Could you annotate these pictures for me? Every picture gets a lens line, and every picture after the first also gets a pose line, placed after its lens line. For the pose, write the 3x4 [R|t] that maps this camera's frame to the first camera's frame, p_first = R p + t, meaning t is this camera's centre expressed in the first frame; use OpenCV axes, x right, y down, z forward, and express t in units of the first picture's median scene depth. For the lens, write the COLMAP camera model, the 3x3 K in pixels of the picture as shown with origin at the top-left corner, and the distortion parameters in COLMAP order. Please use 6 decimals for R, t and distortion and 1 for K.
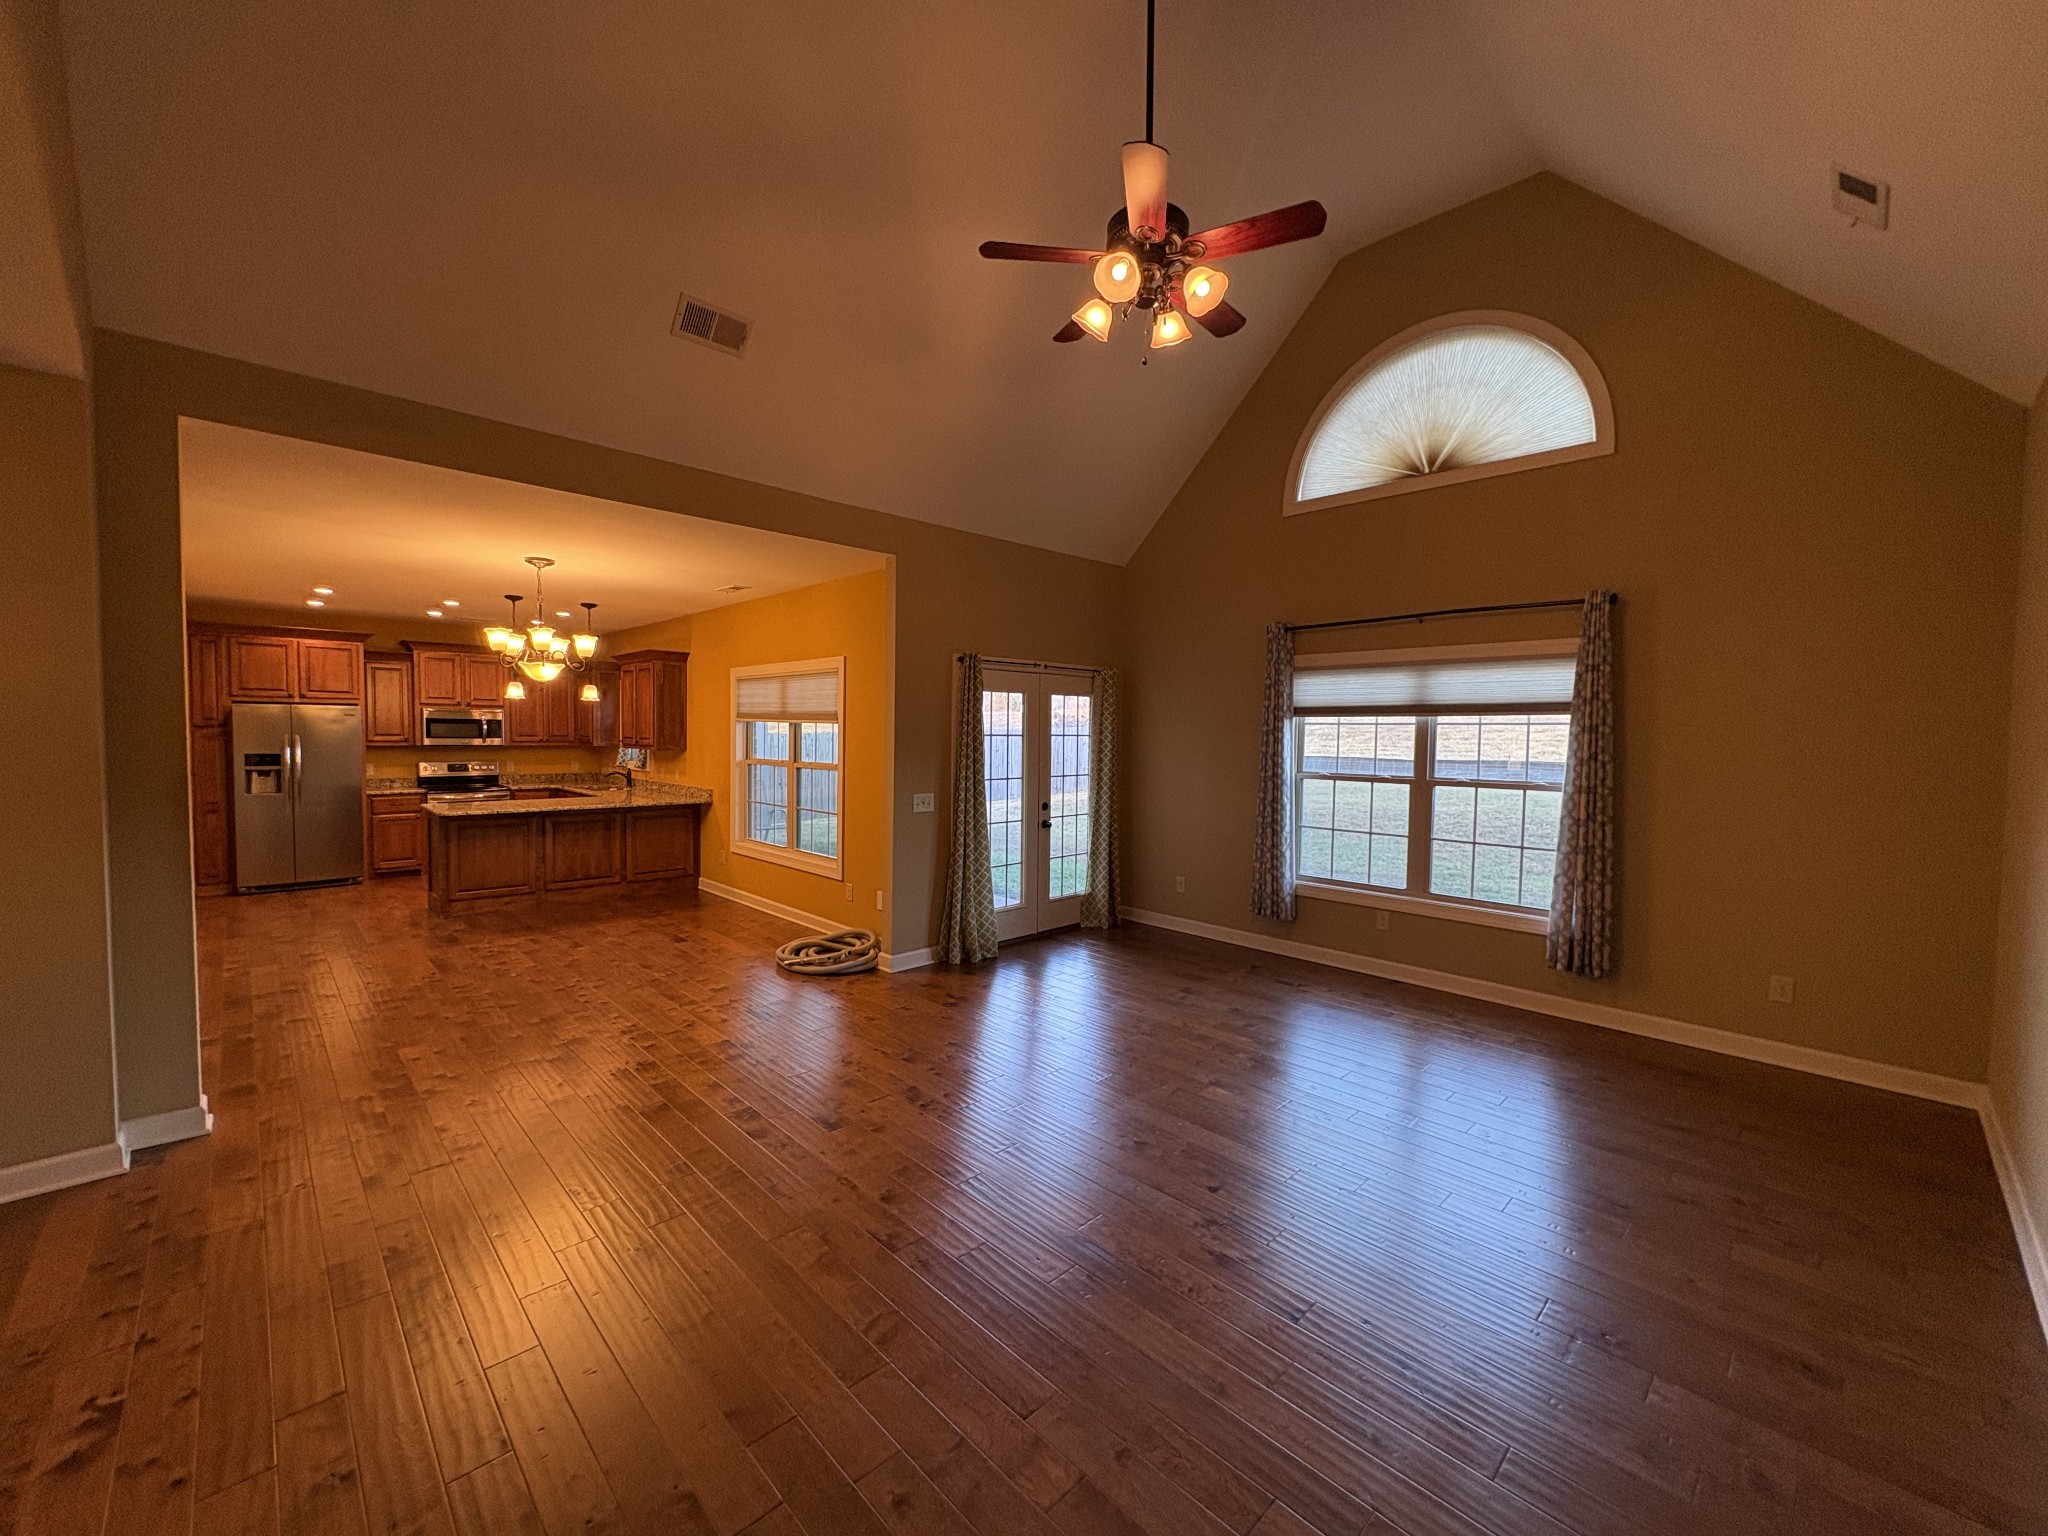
lens RADIAL K [[814.6, 0, 1028.2], [0, 814.6, 770.4], [0, 0, 1]] dist [0.000441, -0.000065]
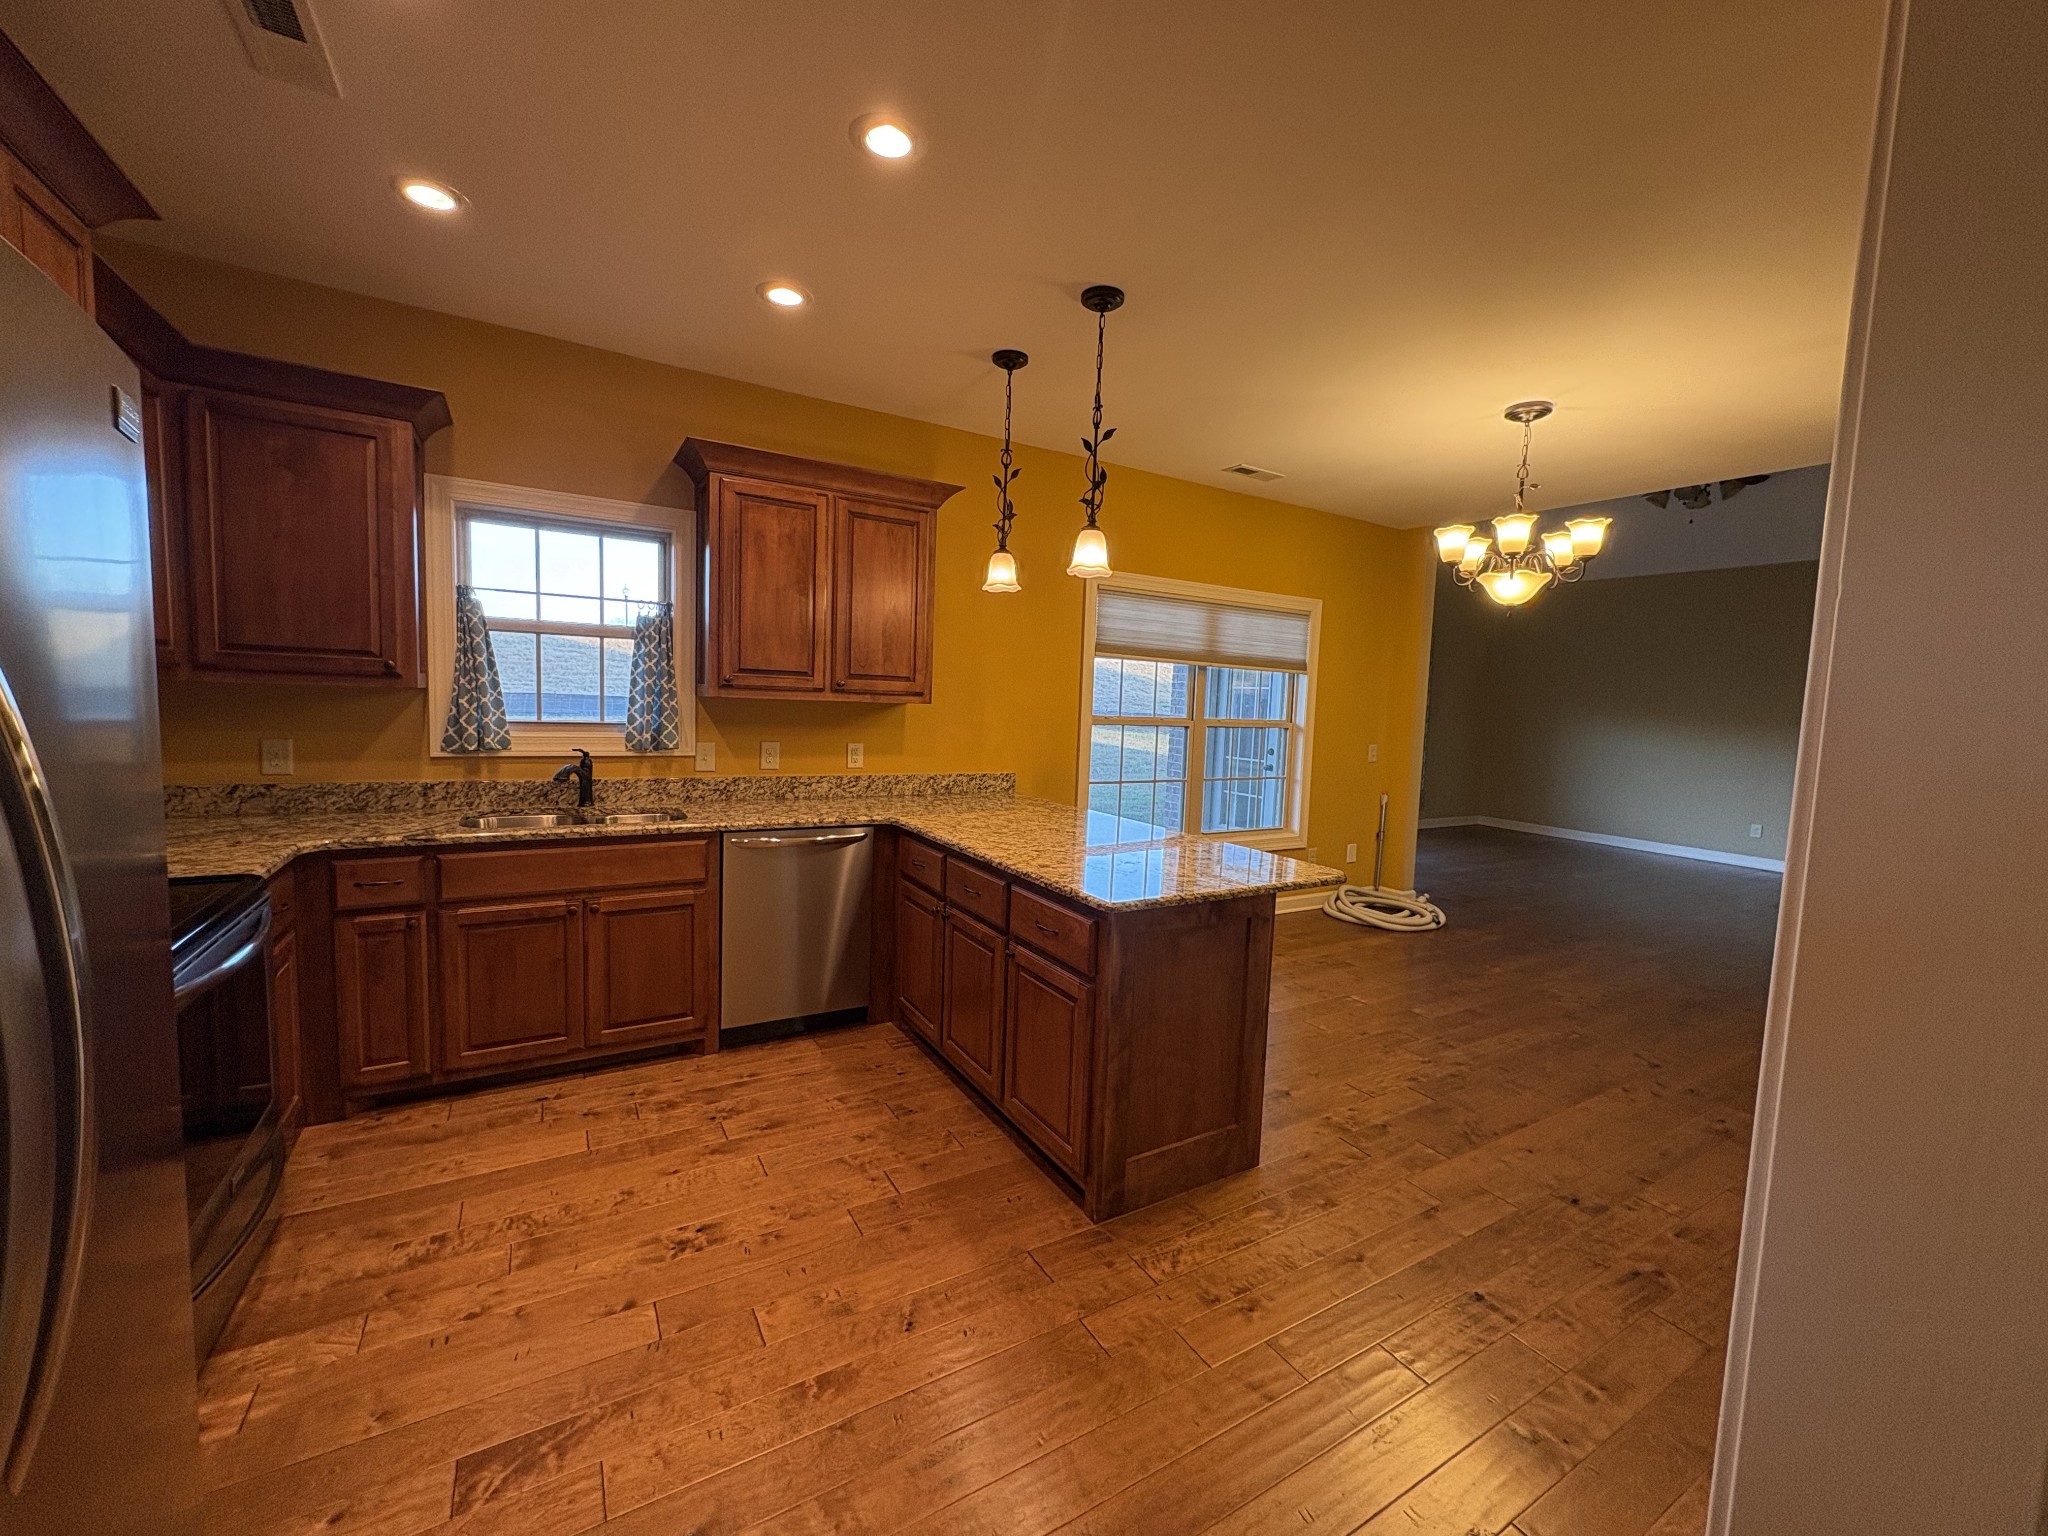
lens RADIAL K [[814.6, 0, 1026.1], [0, 814.6, 766.3], [0, 0, 1]] dist [0.000441, -0.000065]
pose [[0.230922, -0.088283, 0.968959, -1.245482], [0.008405, 0.996019, 0.088745, -0.041505], [-0.972936, -0.012349, 0.230745, 1.157753]]
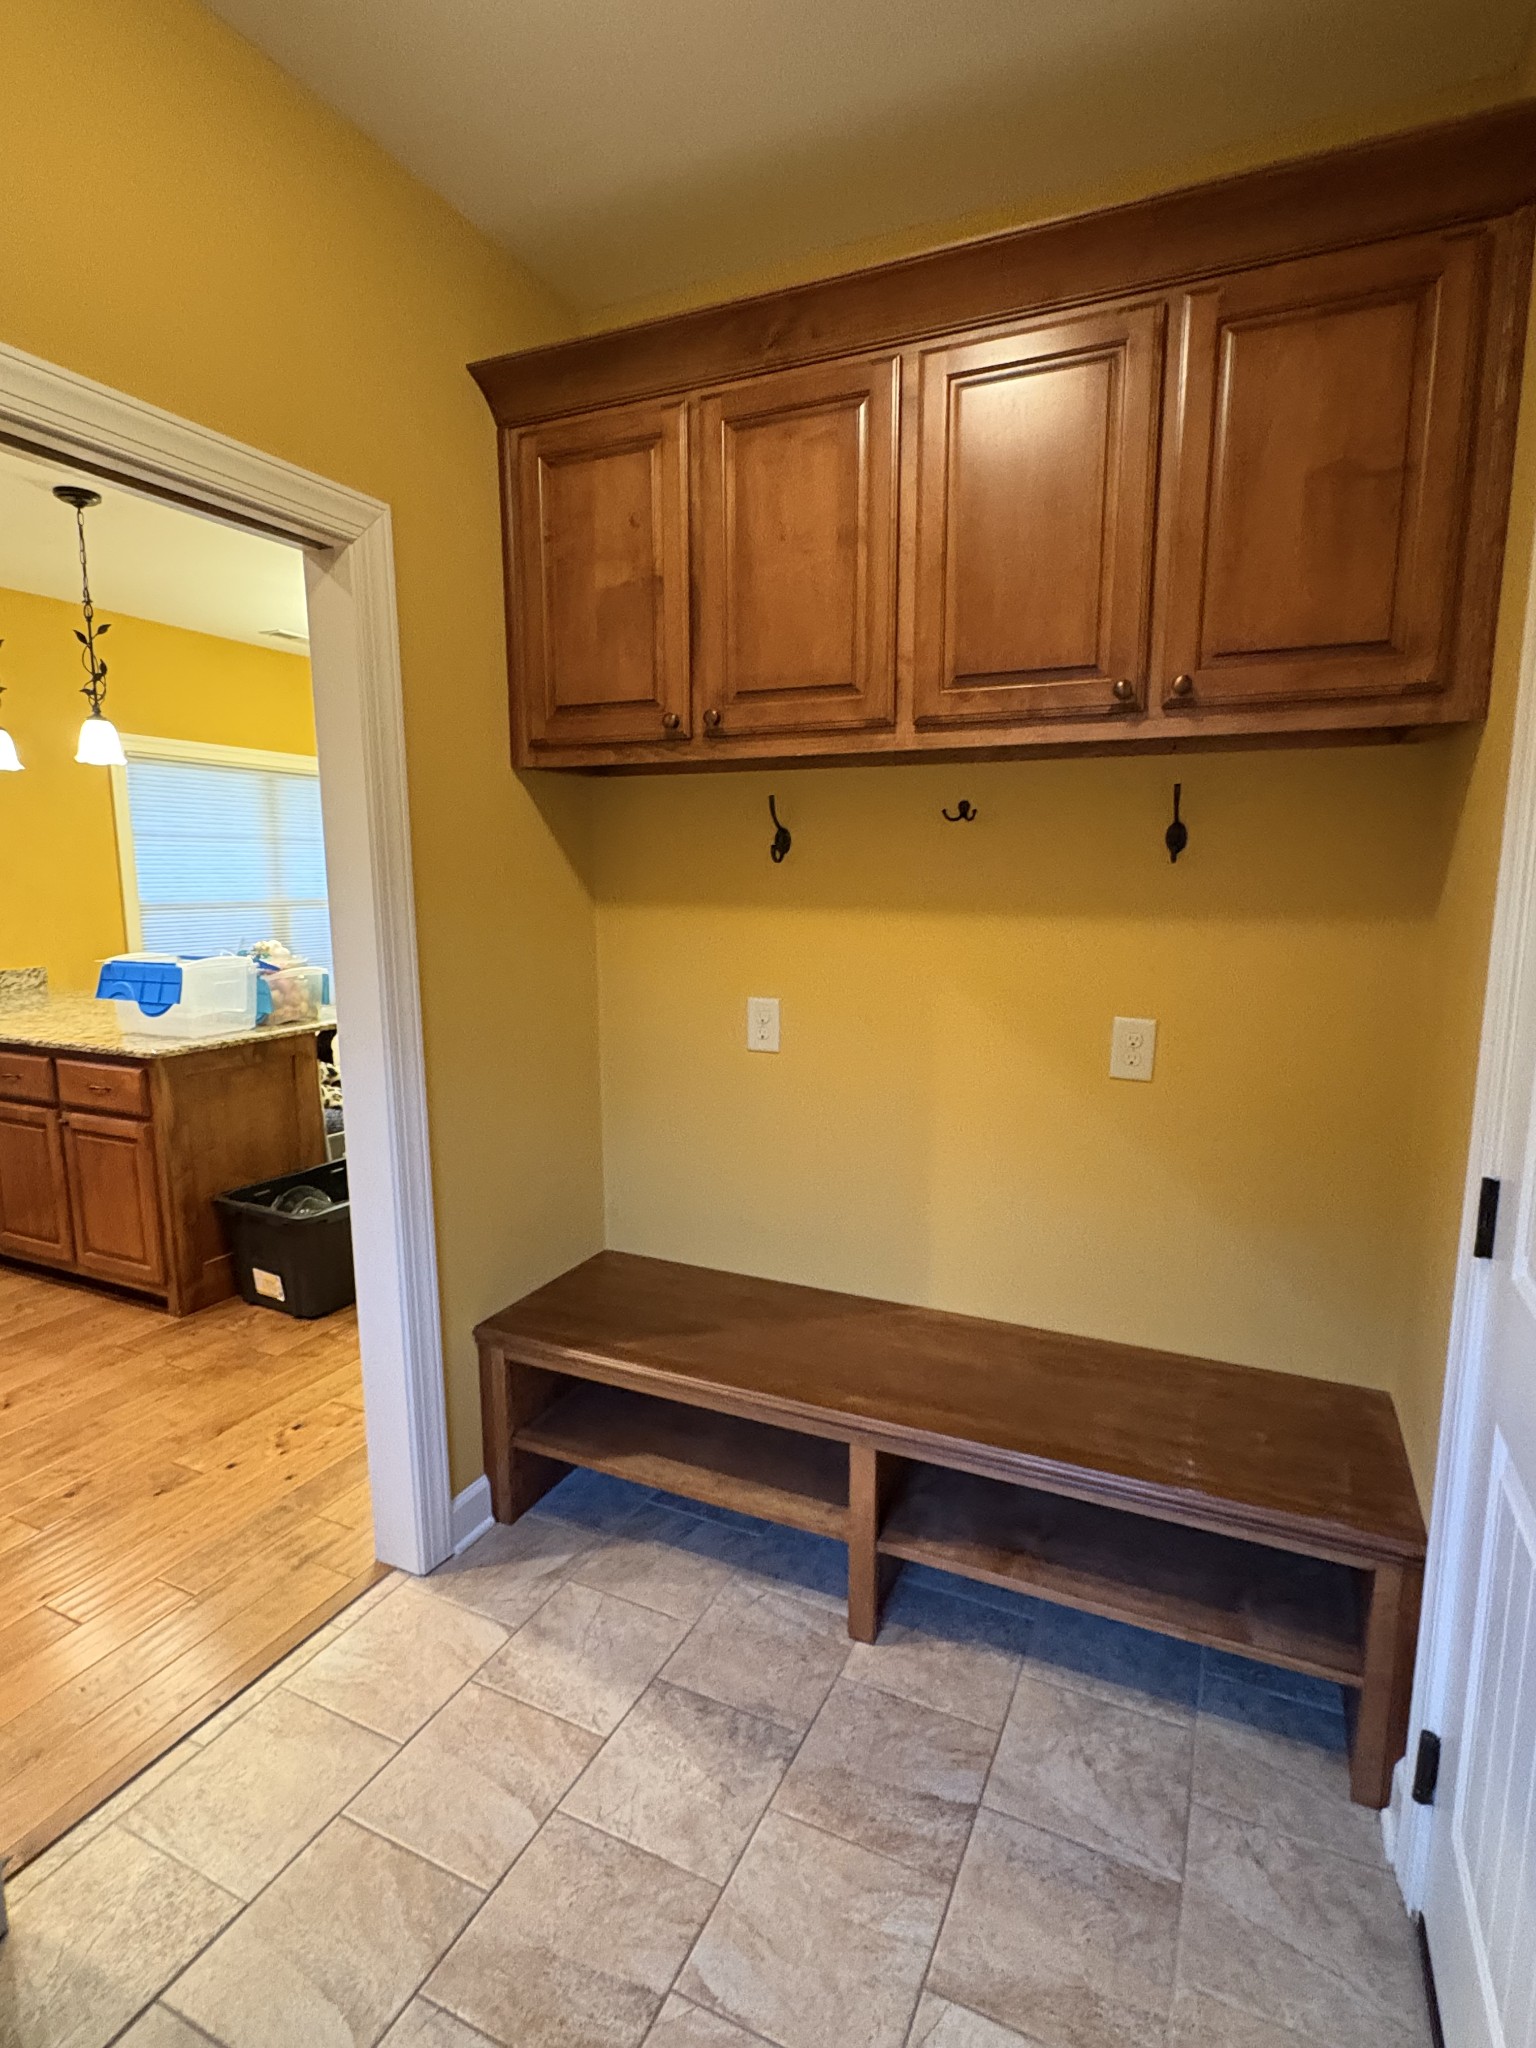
lens RADIAL K [[1046.3, 0, 766.3], [0, 1046.3, 1023.9], [0, 0, 1]] dist [-0.002083, -0.000096]
pose [[-0.356944, -0.146617, 0.922548, -1.523544], [0.040527, 0.984245, 0.172103, -0.046097], [-0.933246, 0.098819, -0.345379, 1.090393]]
